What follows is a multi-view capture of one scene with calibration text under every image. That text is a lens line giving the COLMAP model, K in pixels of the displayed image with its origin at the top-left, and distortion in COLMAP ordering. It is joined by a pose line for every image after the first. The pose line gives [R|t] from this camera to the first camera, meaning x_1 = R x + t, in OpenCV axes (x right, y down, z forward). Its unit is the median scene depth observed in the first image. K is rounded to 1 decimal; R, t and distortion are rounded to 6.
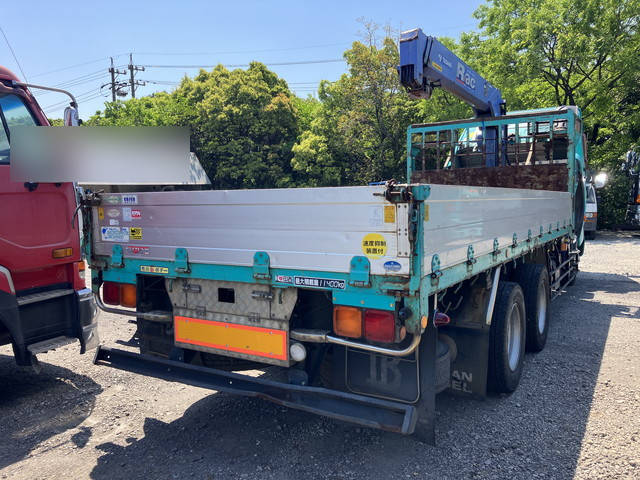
lens RADIAL K [[524.7, 0, 321.1], [0, 524.7, 241.6], [0, 0, 1]] dist [0.034088, -0.032905]
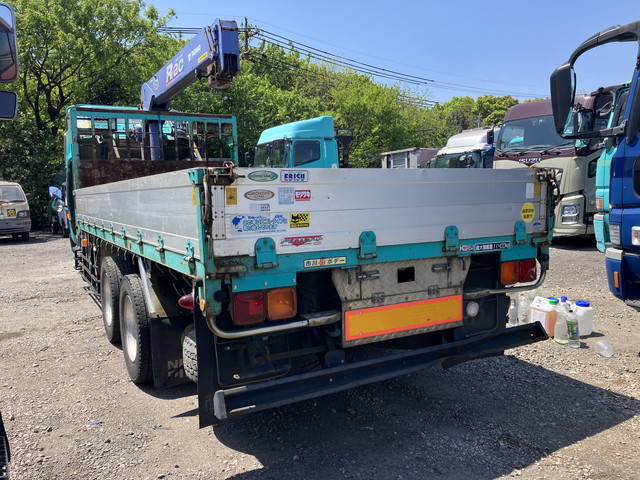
lens RADIAL K [[524.7, 0, 320.5], [0, 524.7, 238.7], [0, 0, 1]] dist [0.034088, -0.032905]
pose [[0.484008, -0.070662, 0.872206, -1.086879], [0.078945, 0.996196, 0.036898, -0.014400], [-0.871495, 0.050997, 0.487746, 0.637751]]
